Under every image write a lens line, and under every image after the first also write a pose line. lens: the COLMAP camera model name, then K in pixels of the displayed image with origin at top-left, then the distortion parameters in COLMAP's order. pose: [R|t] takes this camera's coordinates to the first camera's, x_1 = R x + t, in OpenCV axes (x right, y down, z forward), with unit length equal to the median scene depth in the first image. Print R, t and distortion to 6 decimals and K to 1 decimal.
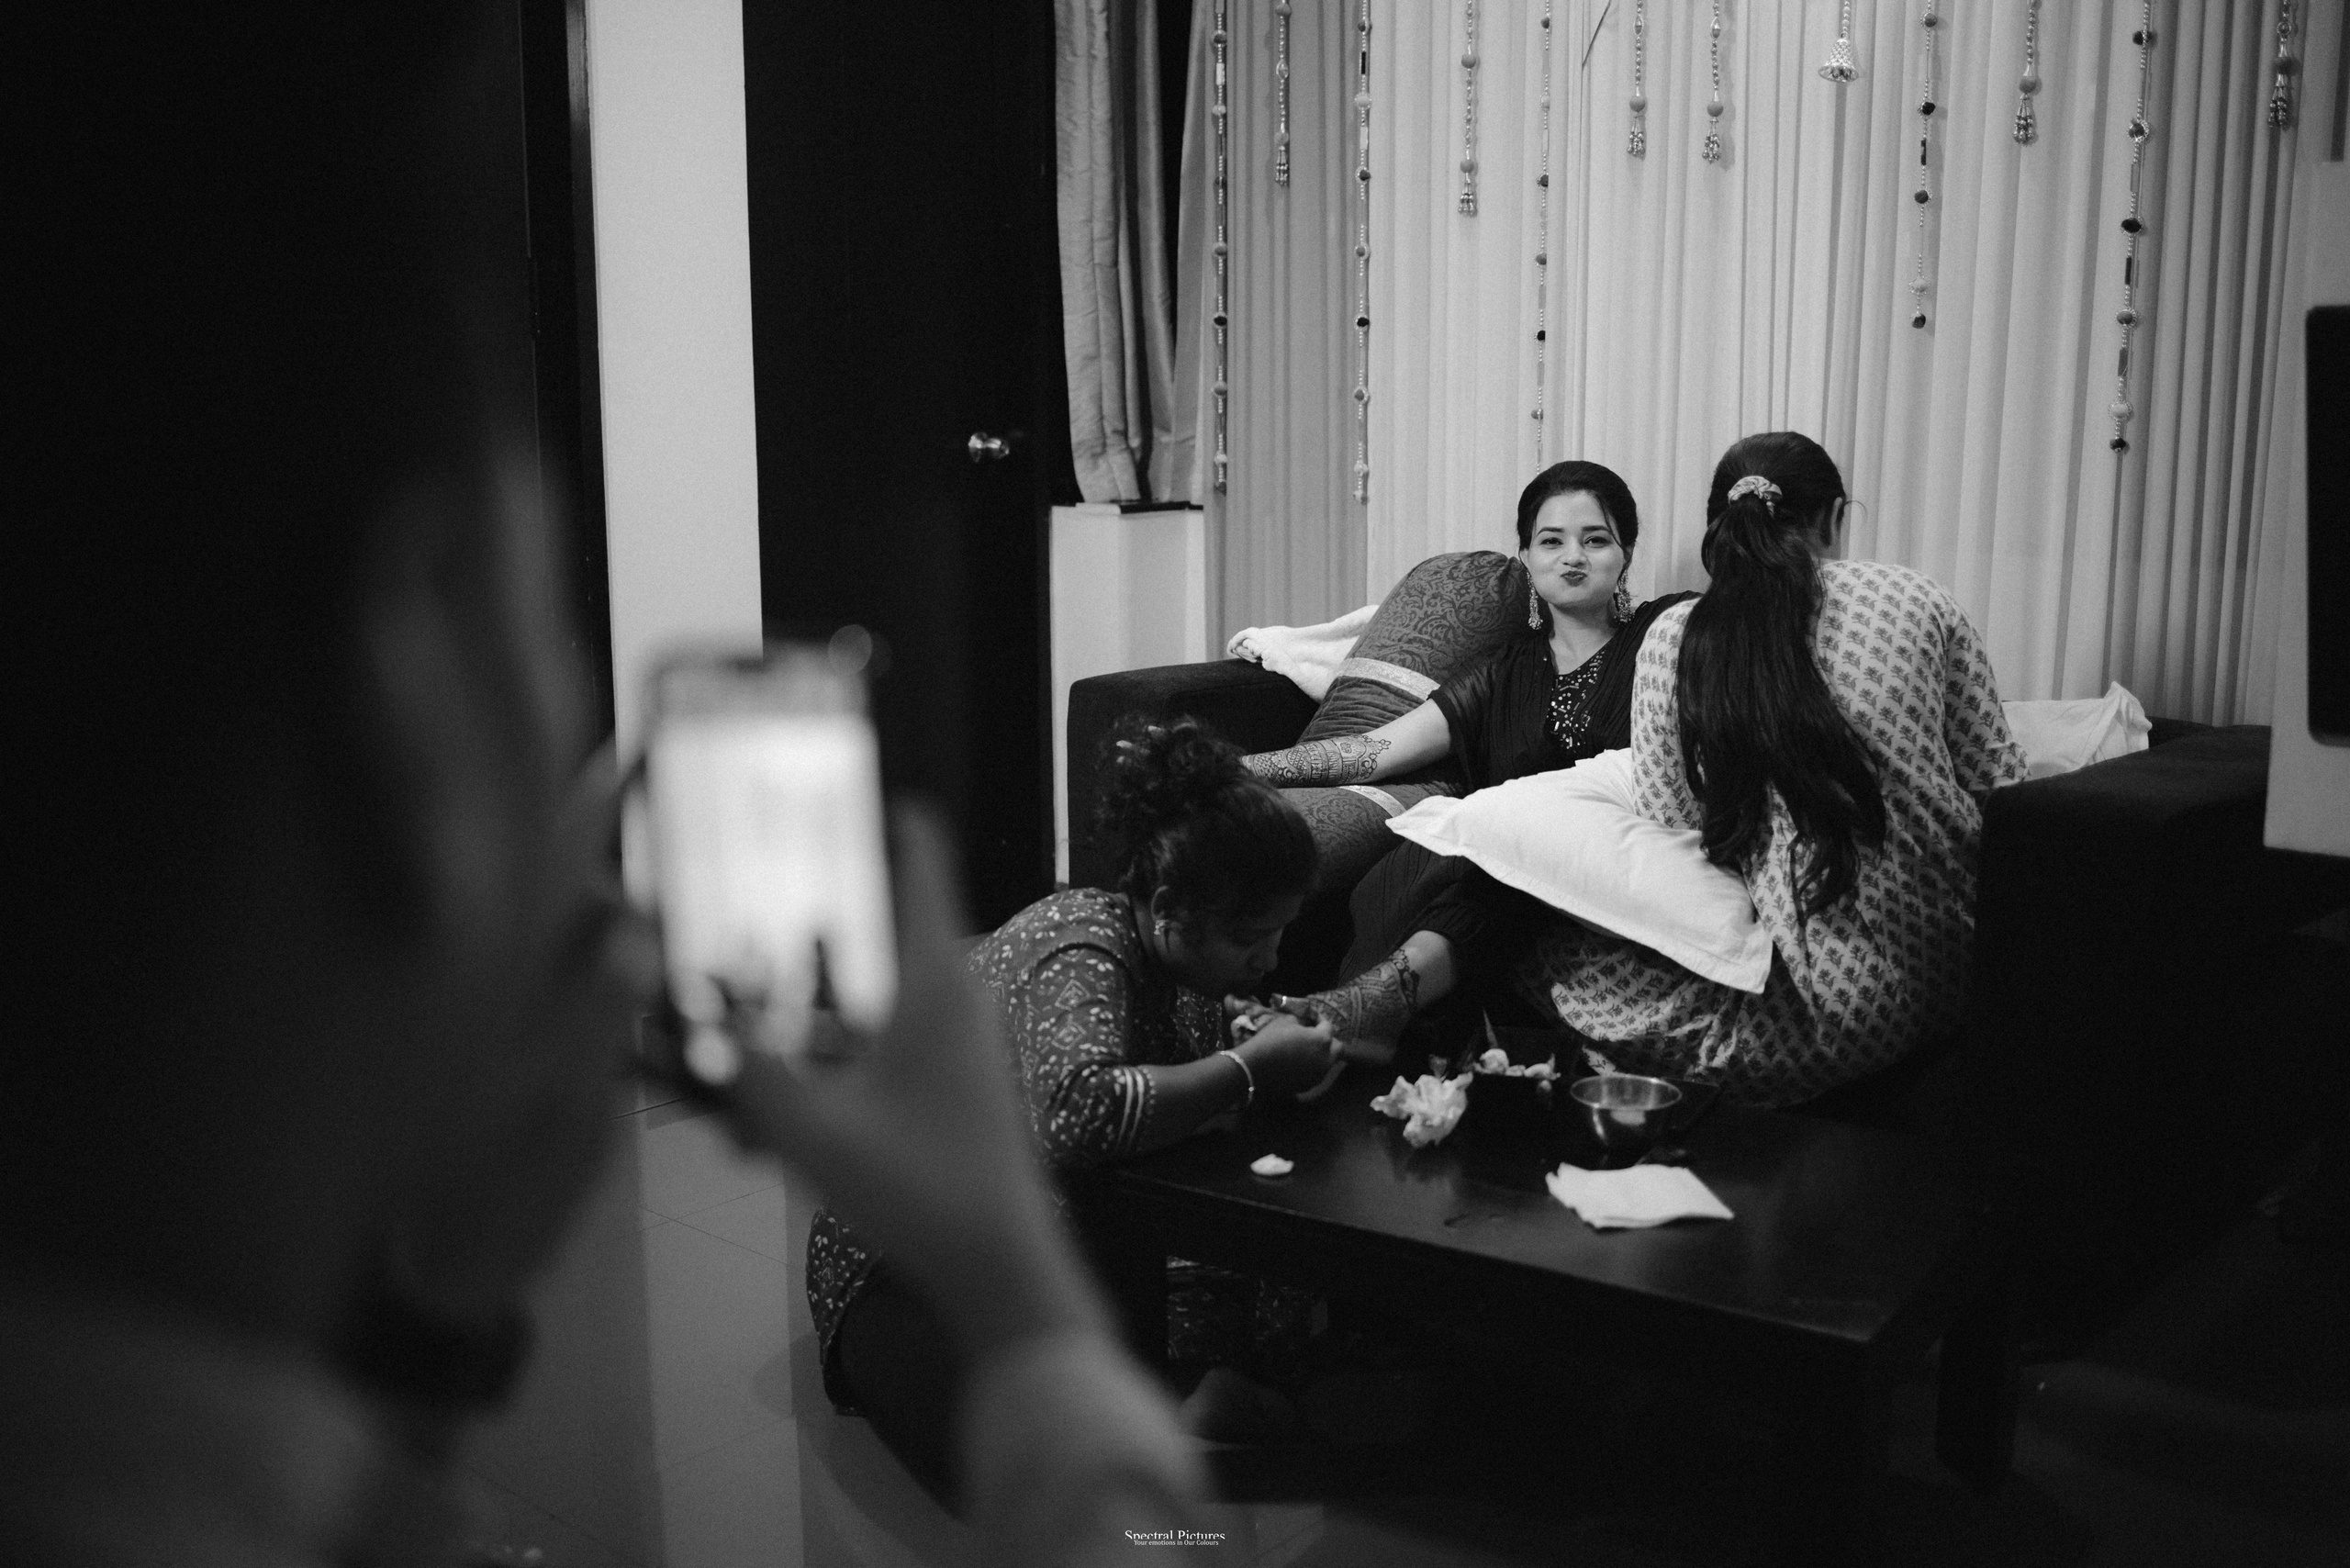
lens RADIAL K [[2383.0, 0, 1175.0], [0, 2383.0, 784.0], [0, 0, 1]] dist [-0.128552, 0.010854]
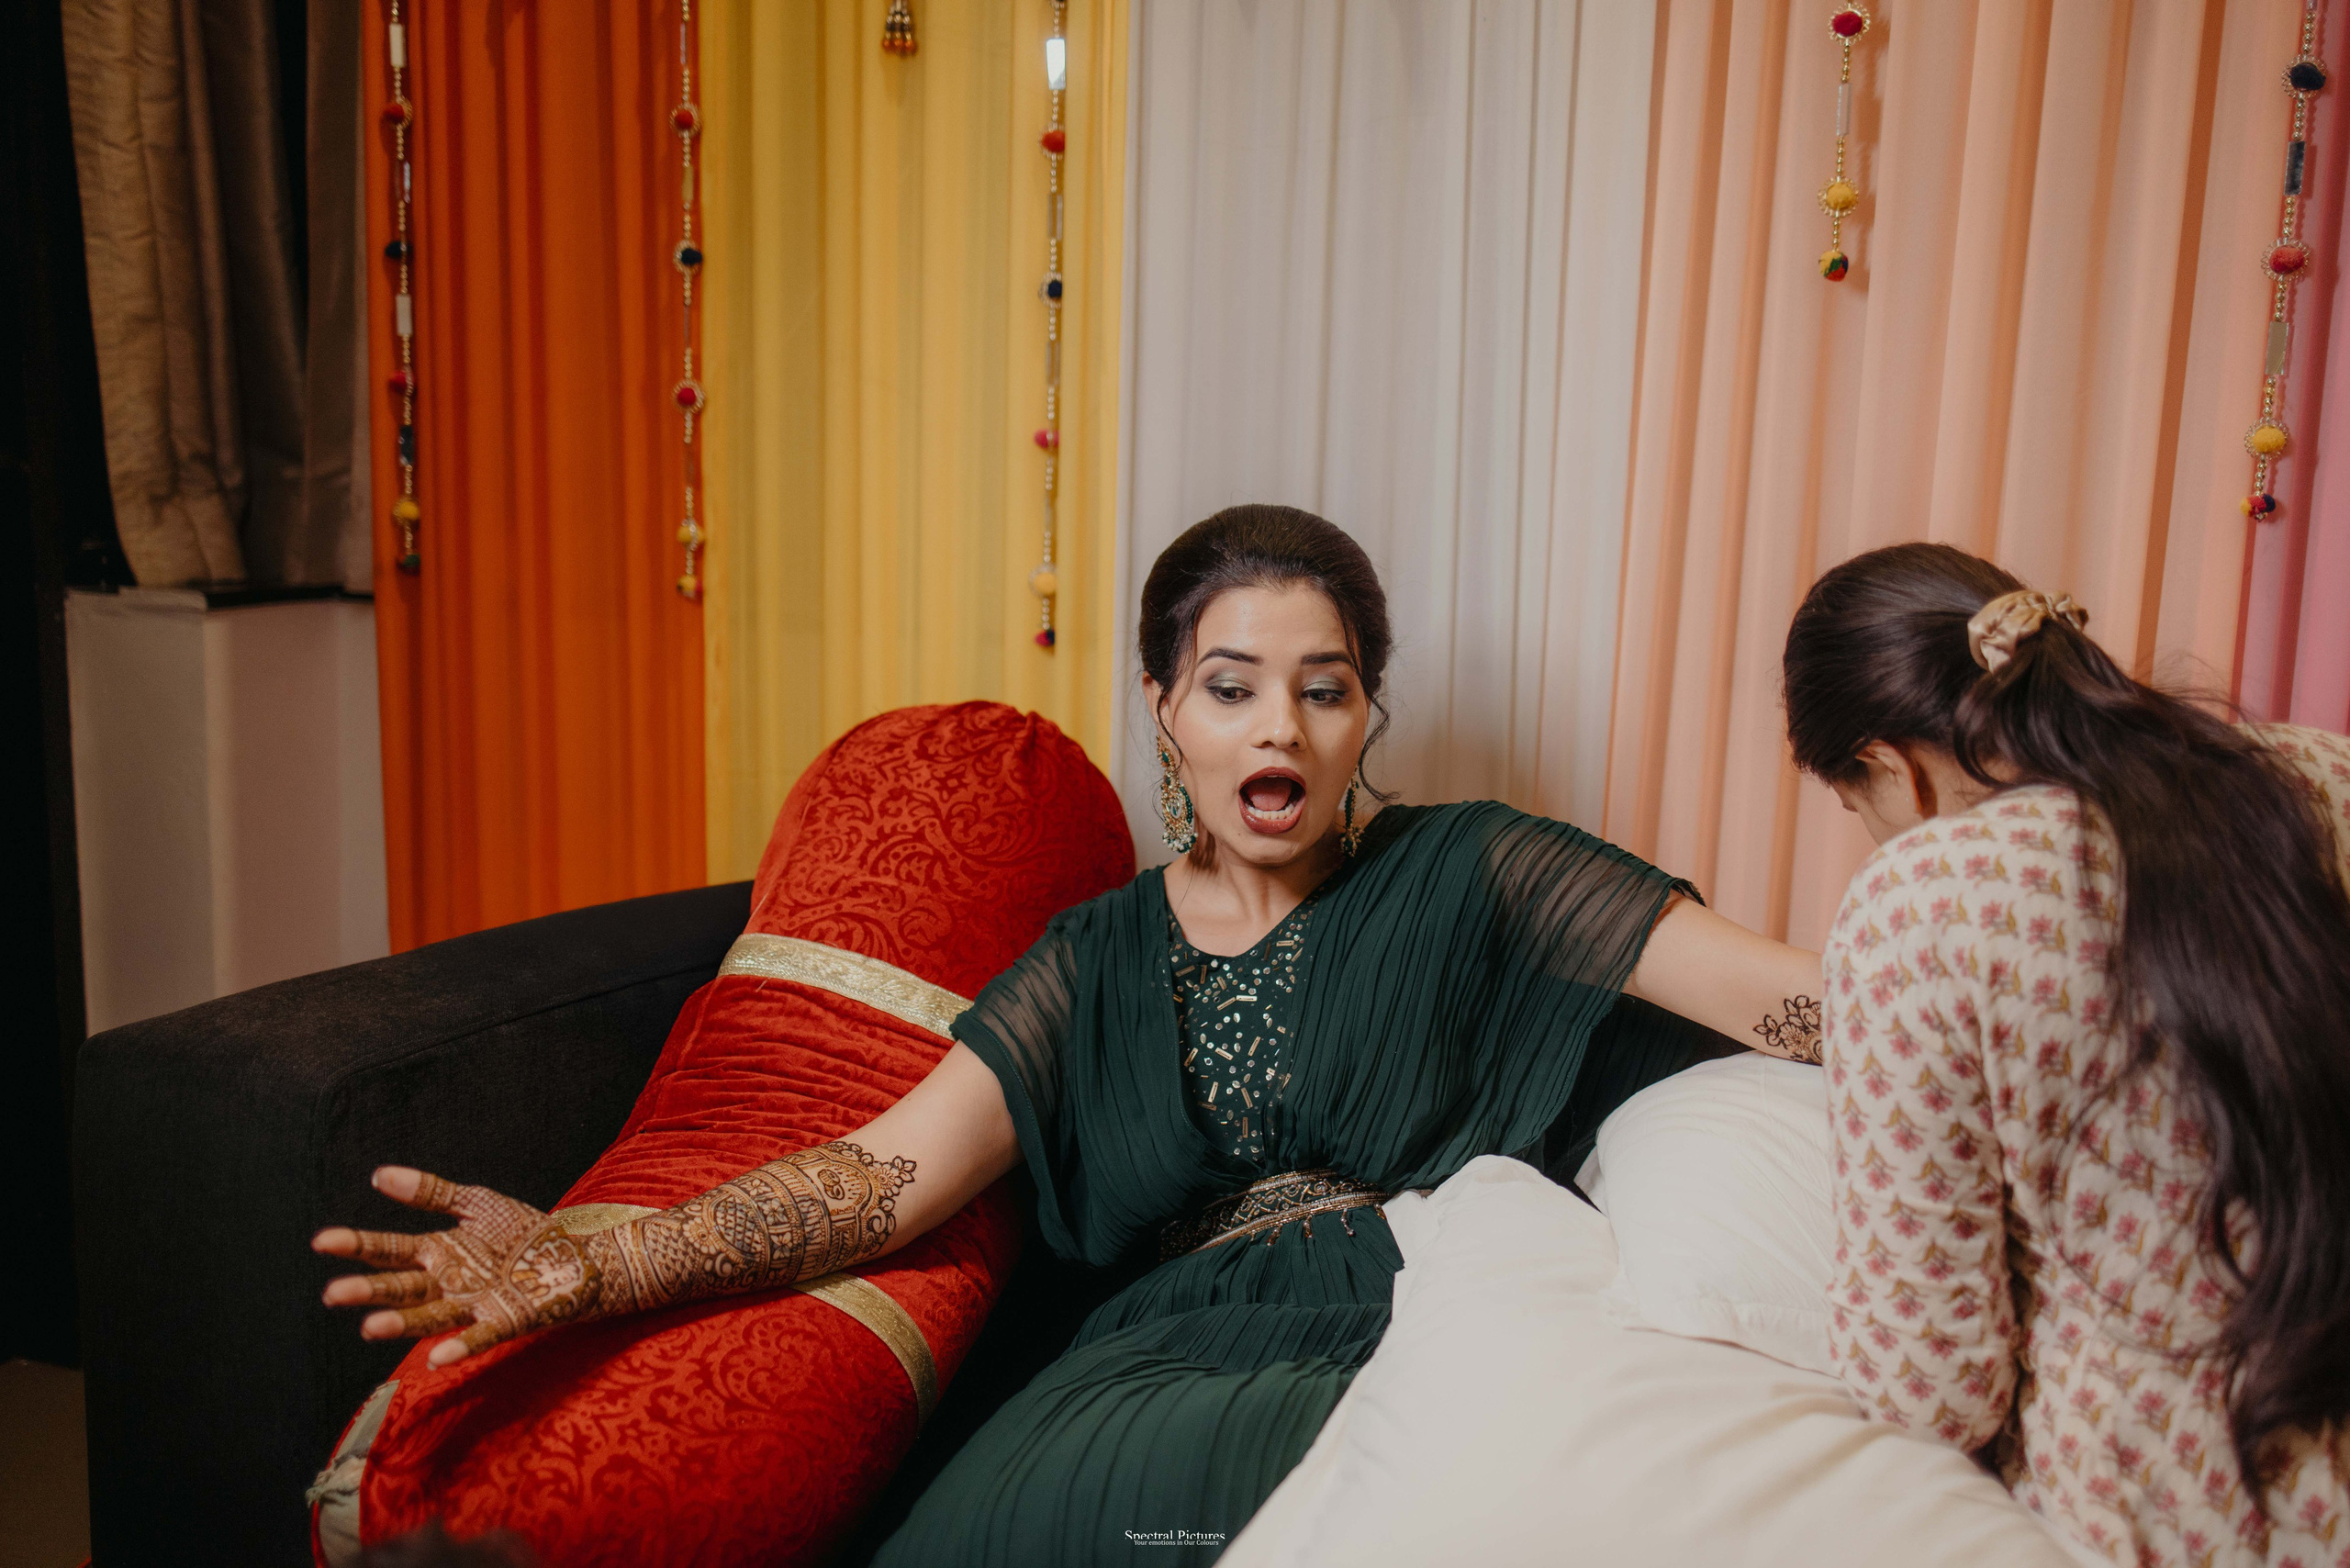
lens RADIAL K [[2119.7, 0, 1175.5], [0, 2119.7, 845.6], [0, 0, 1]] dist [0.036249, -0.006257]
pose [[0.928597, -0.023882, 0.370322, 0.000159], [0.023769, 0.999706, 0.004869, -0.062219], [-0.370329, 0.004281, 0.928891, 0.513665]]
